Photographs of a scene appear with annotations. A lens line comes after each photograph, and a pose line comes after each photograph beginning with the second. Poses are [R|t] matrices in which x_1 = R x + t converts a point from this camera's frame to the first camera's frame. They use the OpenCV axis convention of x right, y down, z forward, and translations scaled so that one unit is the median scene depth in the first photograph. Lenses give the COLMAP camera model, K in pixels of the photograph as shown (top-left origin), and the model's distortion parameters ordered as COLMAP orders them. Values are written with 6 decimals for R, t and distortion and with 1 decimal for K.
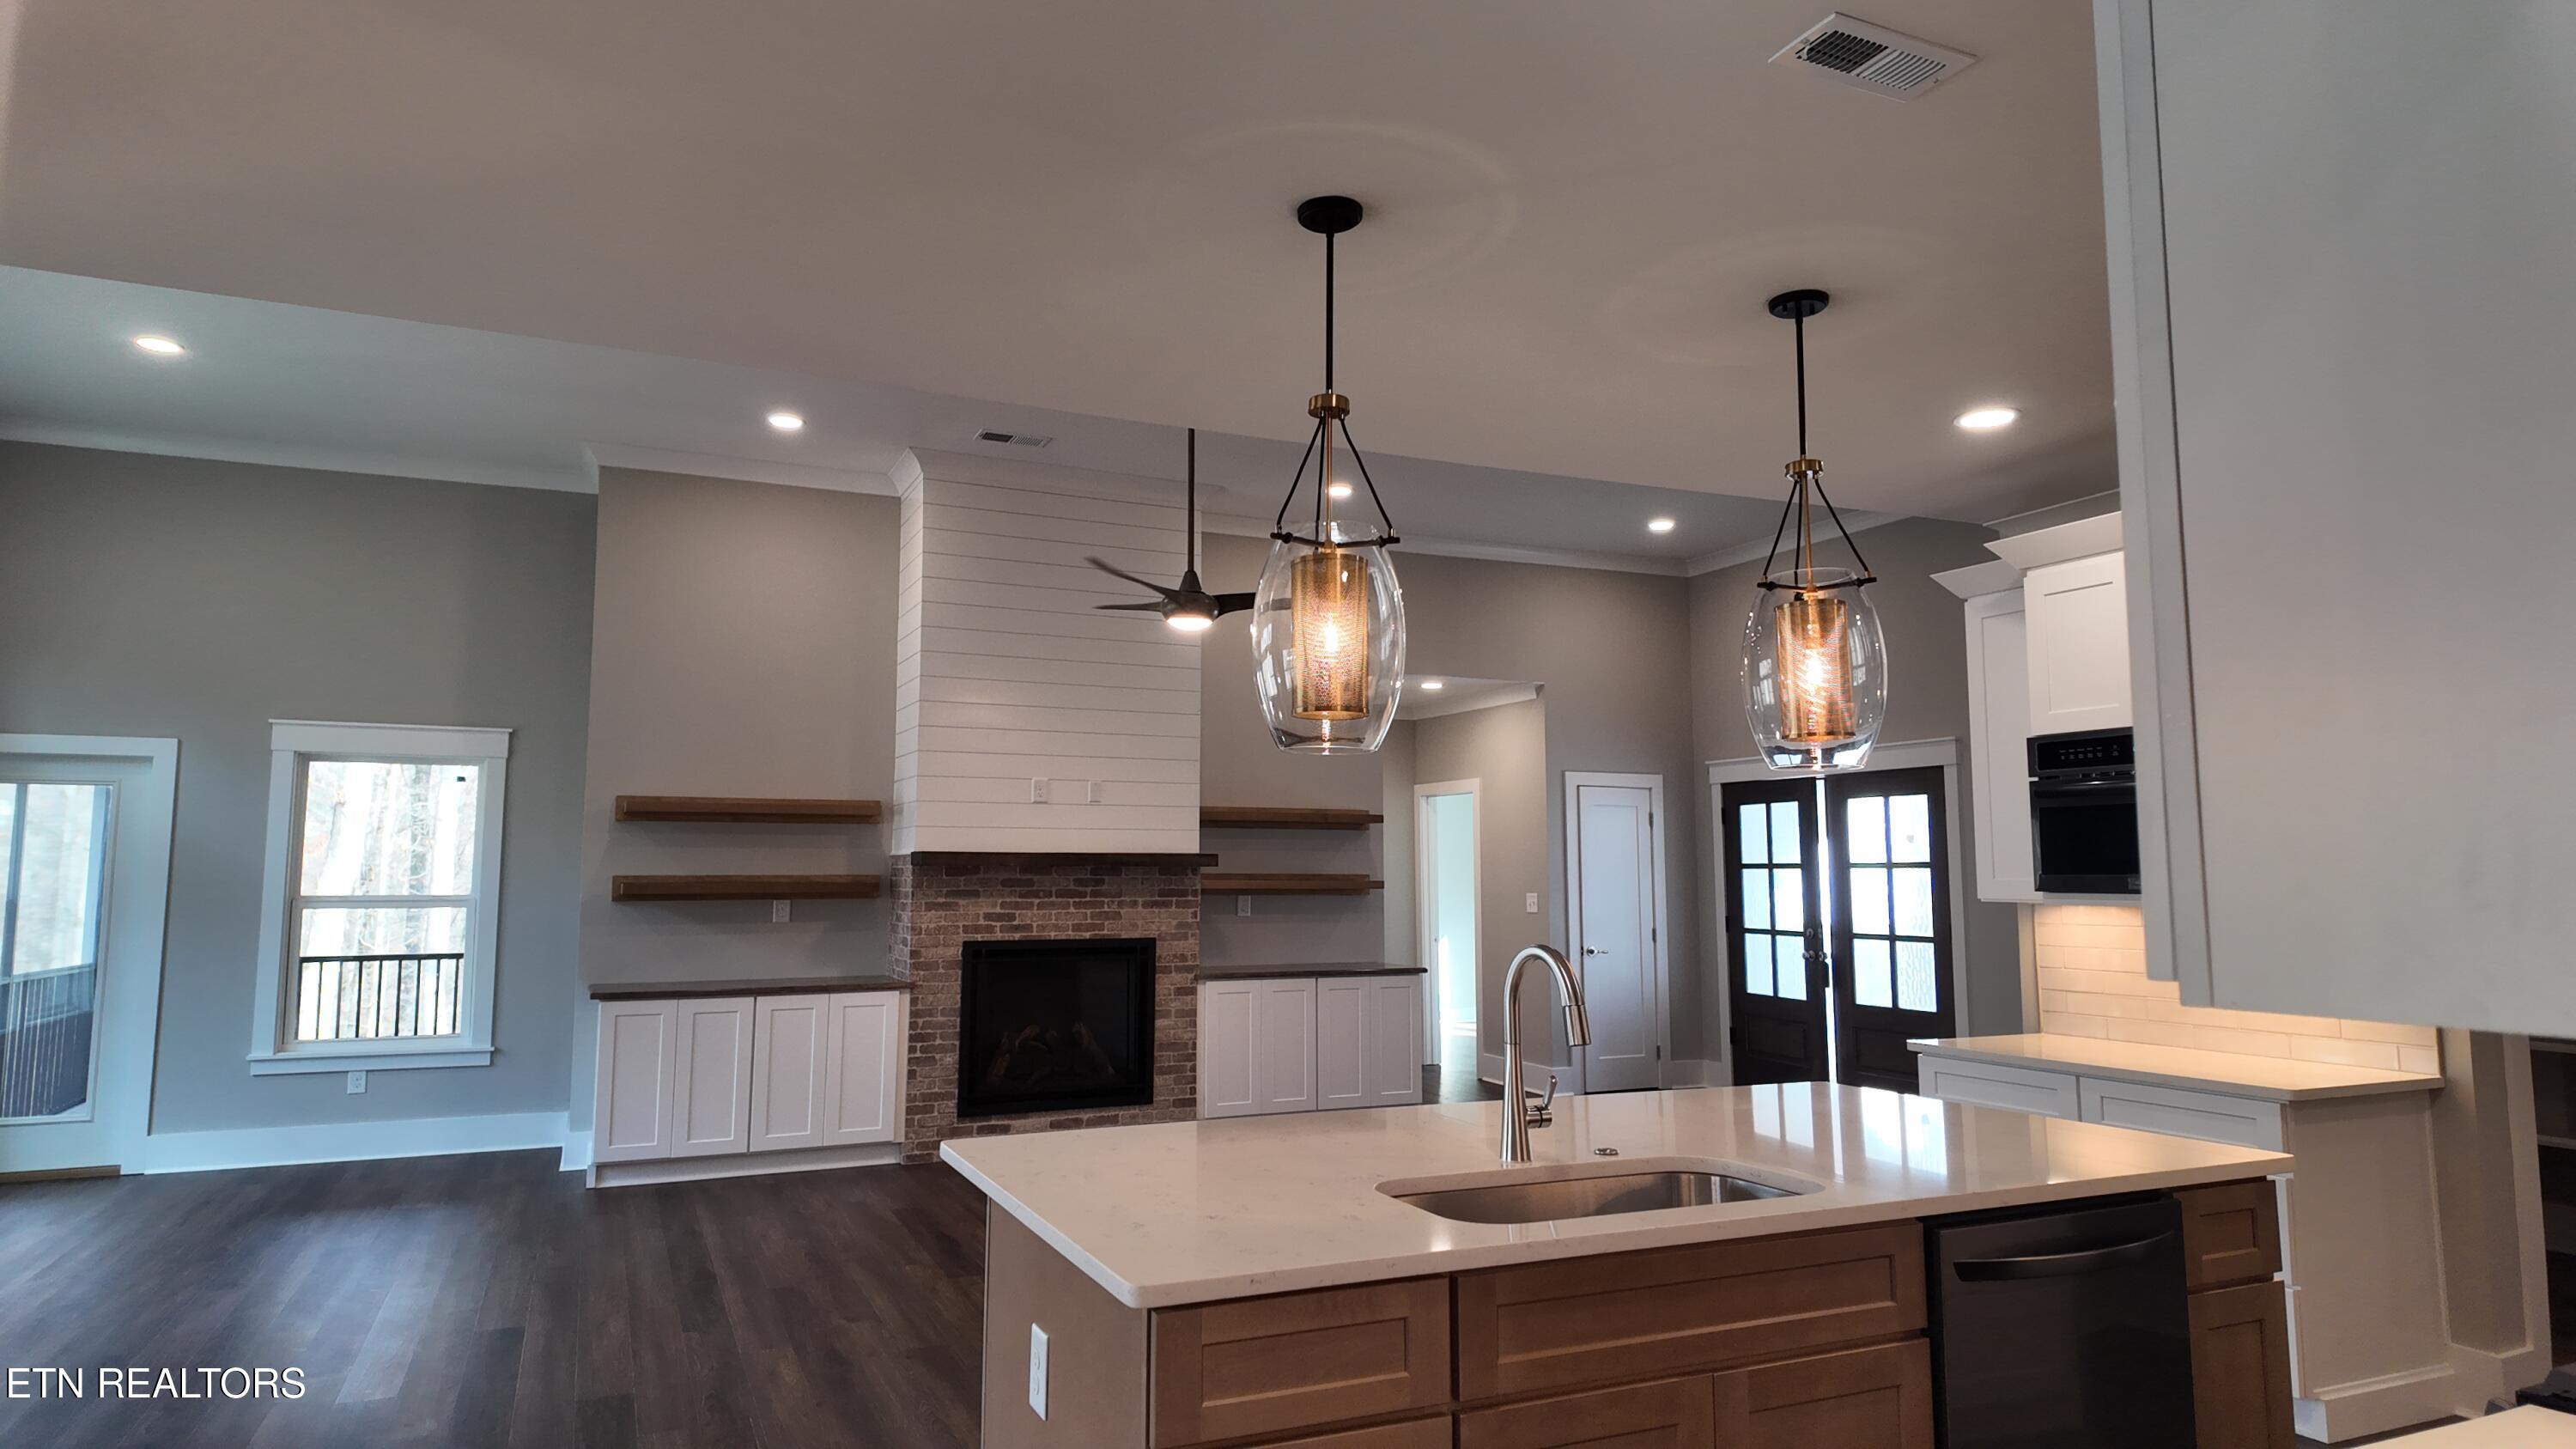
lens RADIAL K [[1494.2, 0, 1289.0], [0, 1494.2, 720.0], [0, 0, 1]] dist [0.092576, -0.099078]
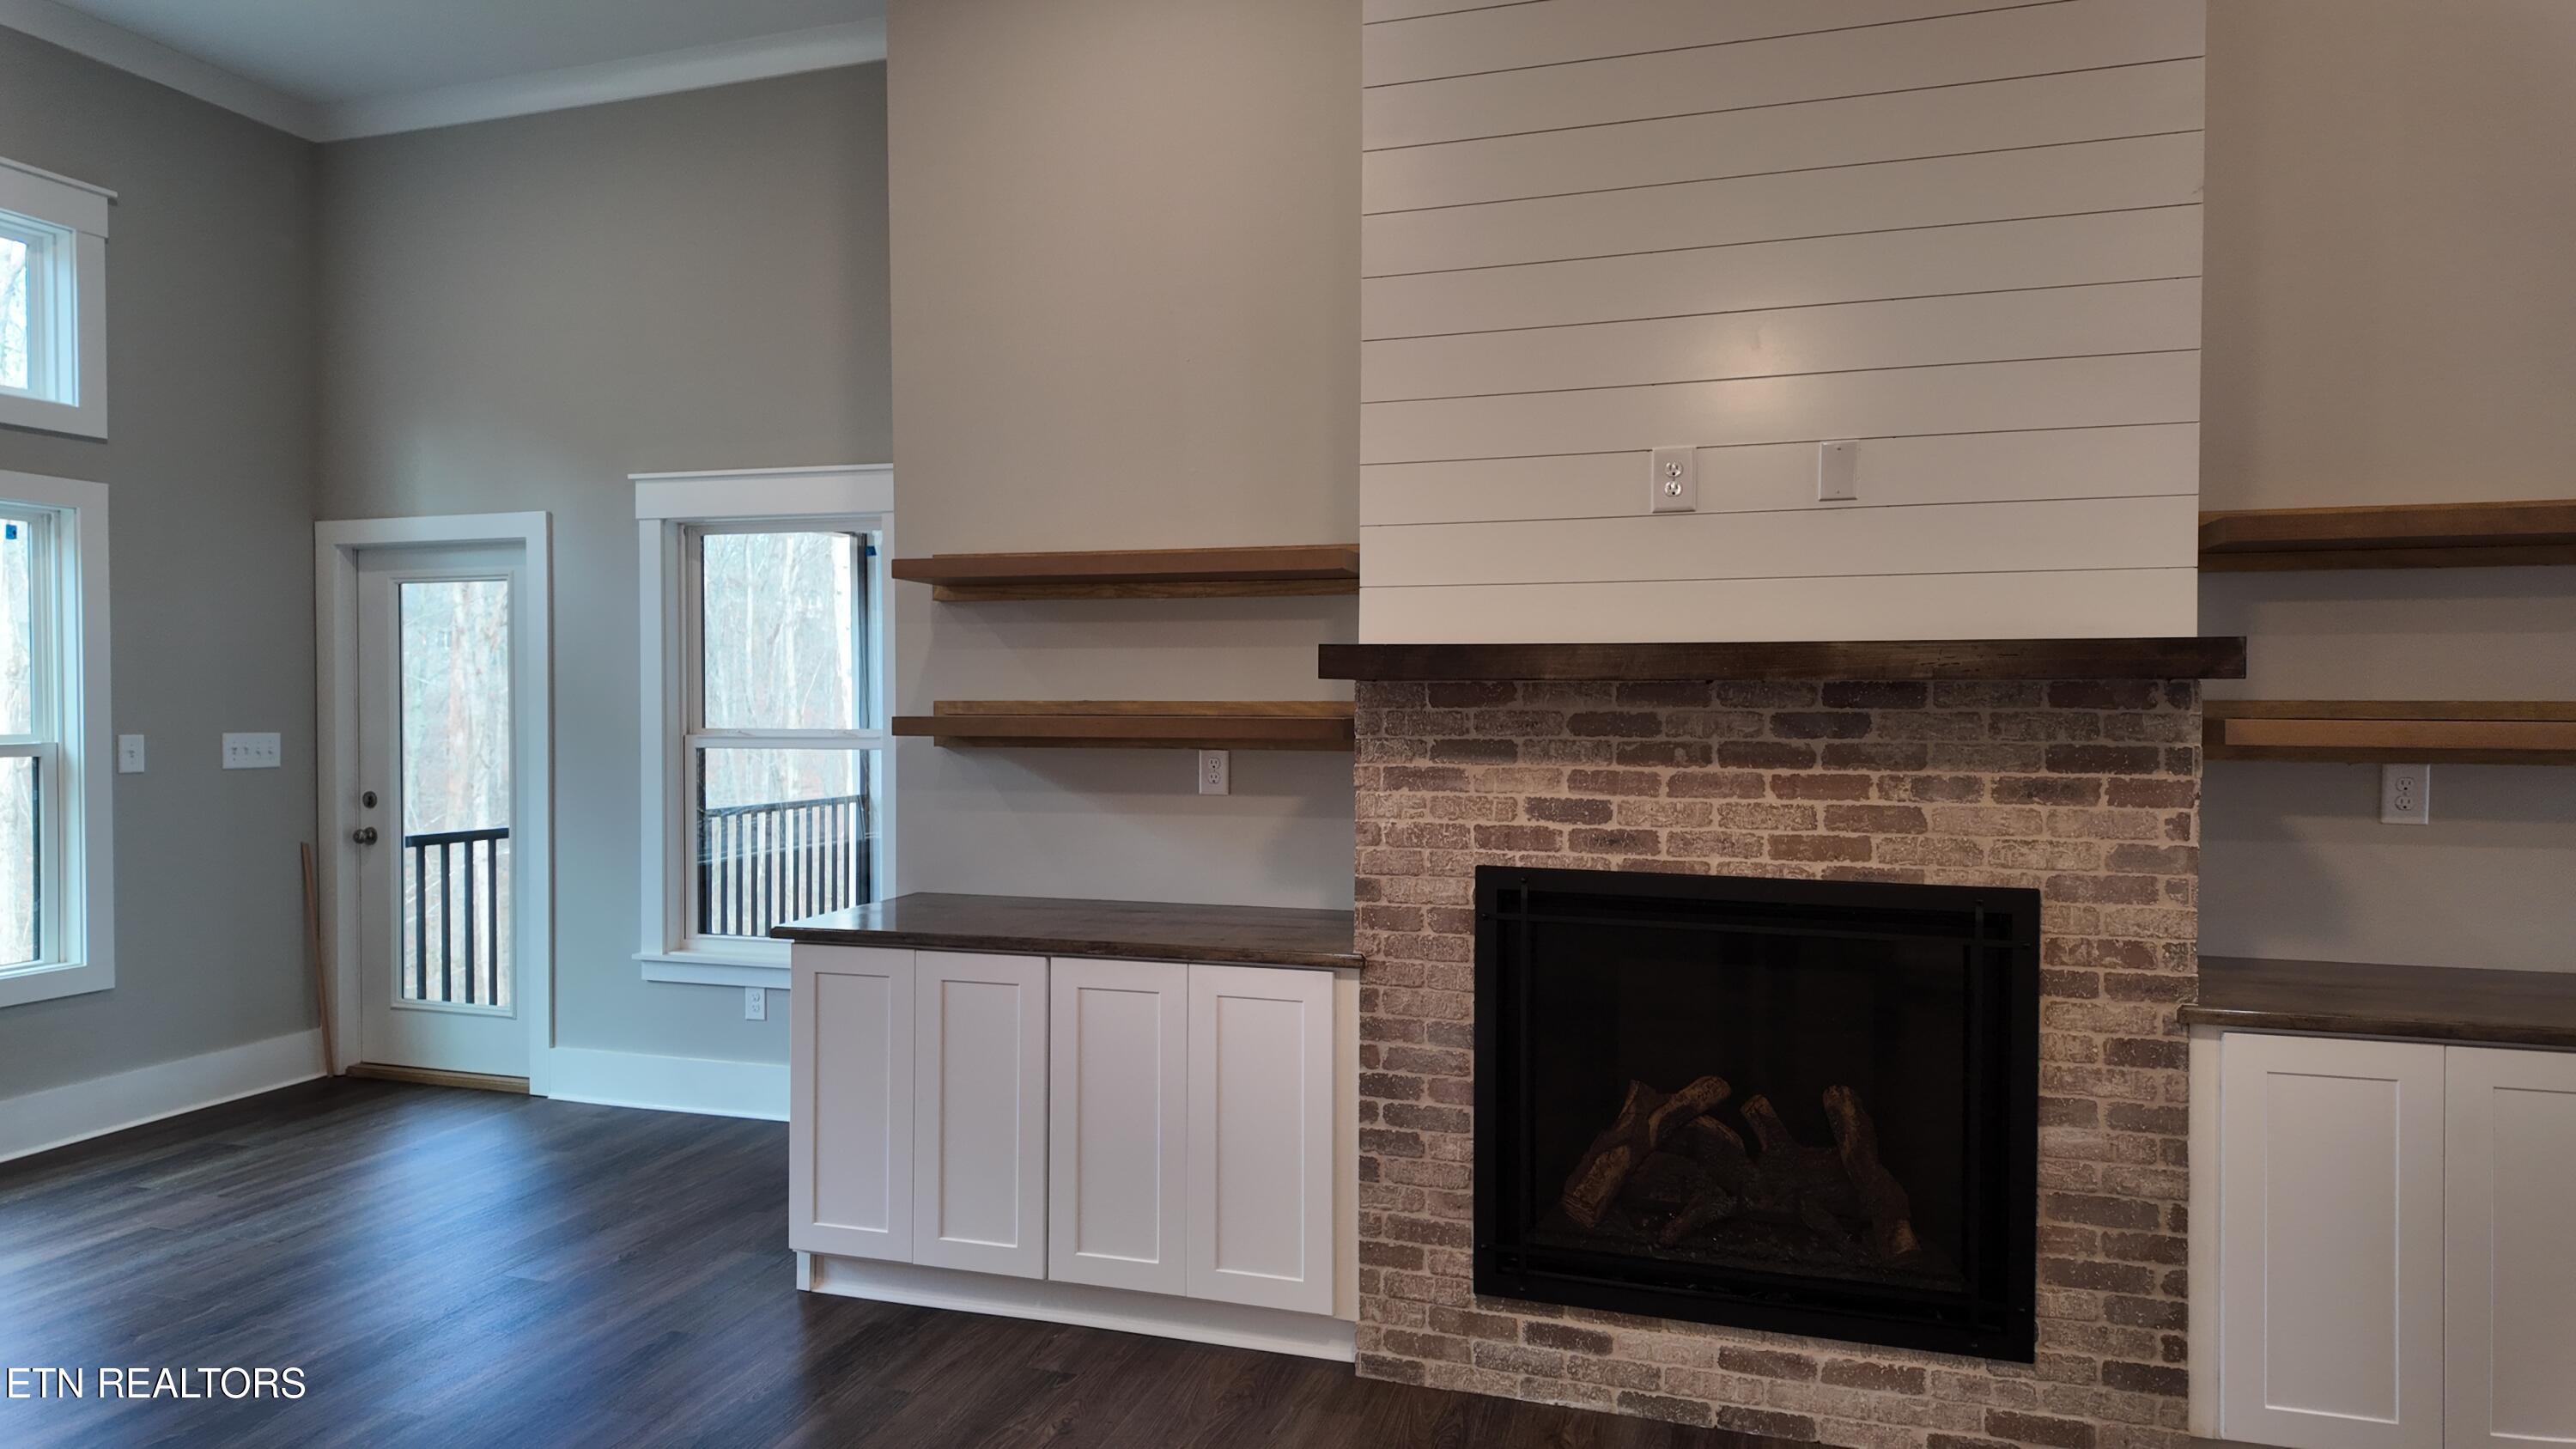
lens RADIAL K [[1494.2, 0, 1289.0], [0, 1494.2, 720.0], [0, 0, 1]] dist [0.092576, -0.099078]
pose [[0.753112, 0.008725, -0.657835, 0.009415], [0.064788, 0.994068, 0.087355, 0.066335], [0.654695, -0.108408, 0.748079, 0.637092]]
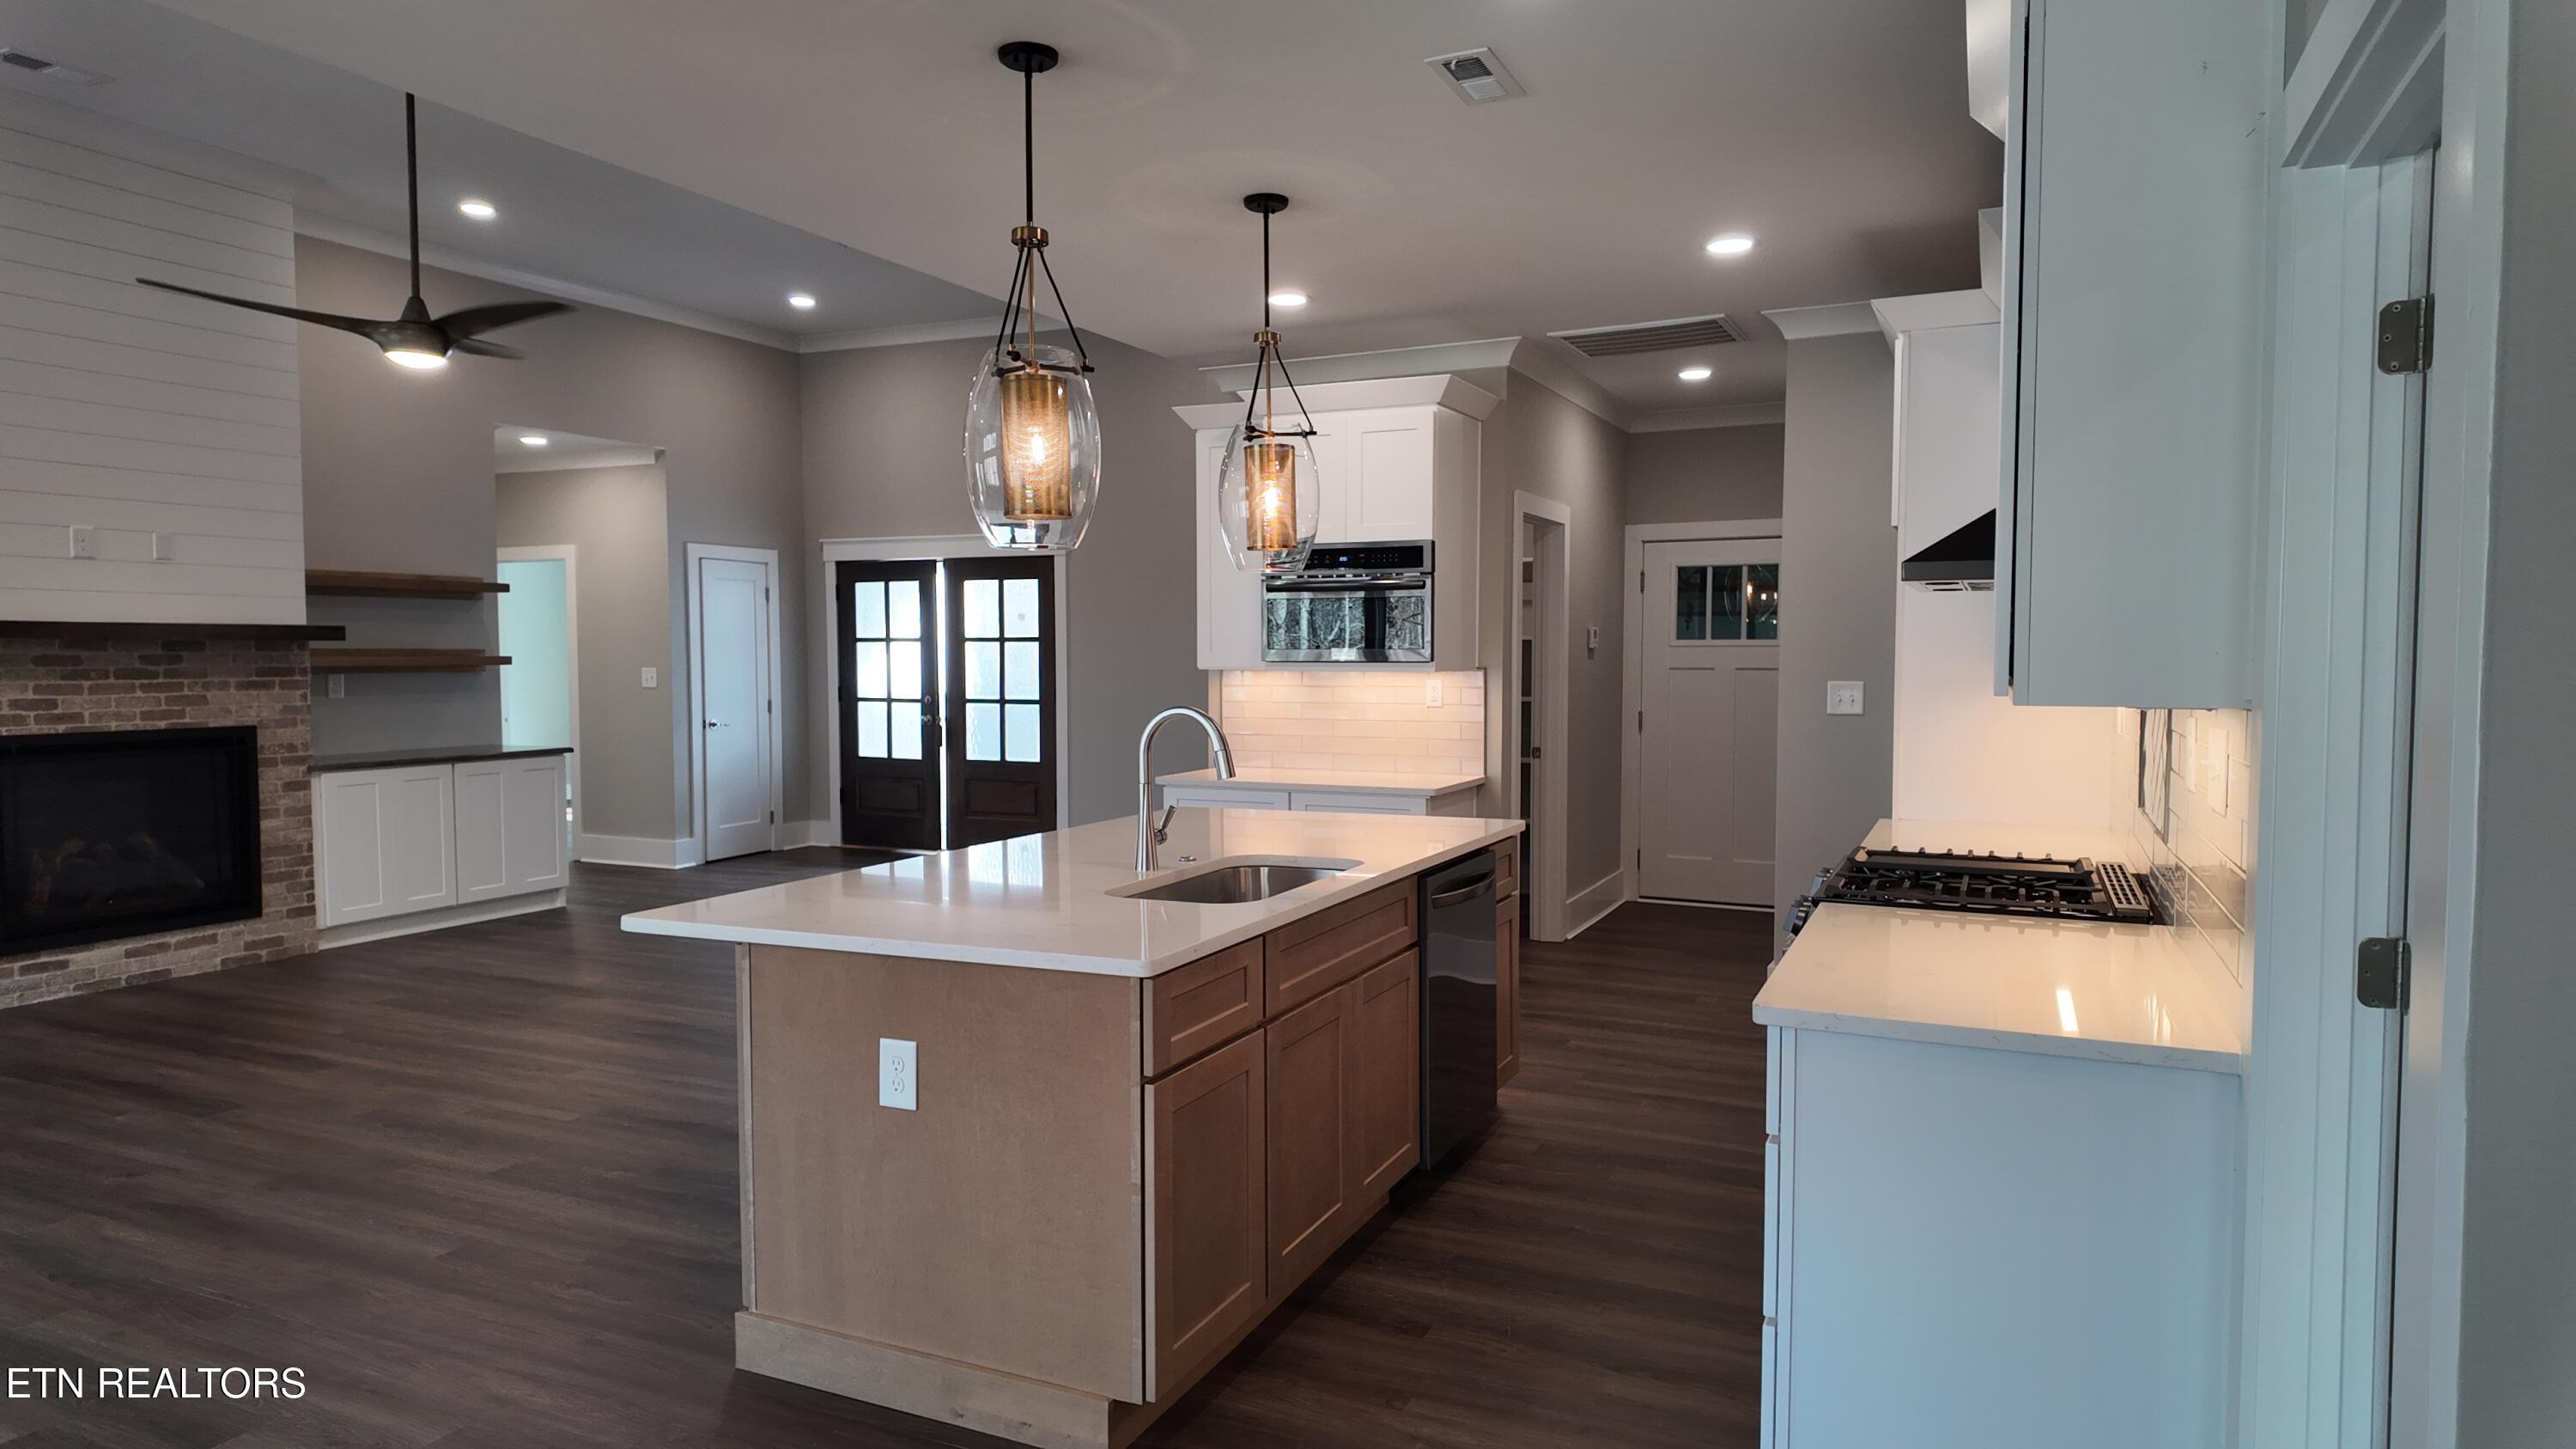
lens RADIAL K [[1521.7, 0, 1297.5], [0, 1521.7, 724.4], [0, 0, 1]] dist [0.004782, -0.000367]
pose [[0.751330, -0.034336, 0.659033, -0.213710], [-0.067087, 0.989498, 0.128036, -0.002920], [-0.656508, -0.140409, 0.741136, -0.011634]]
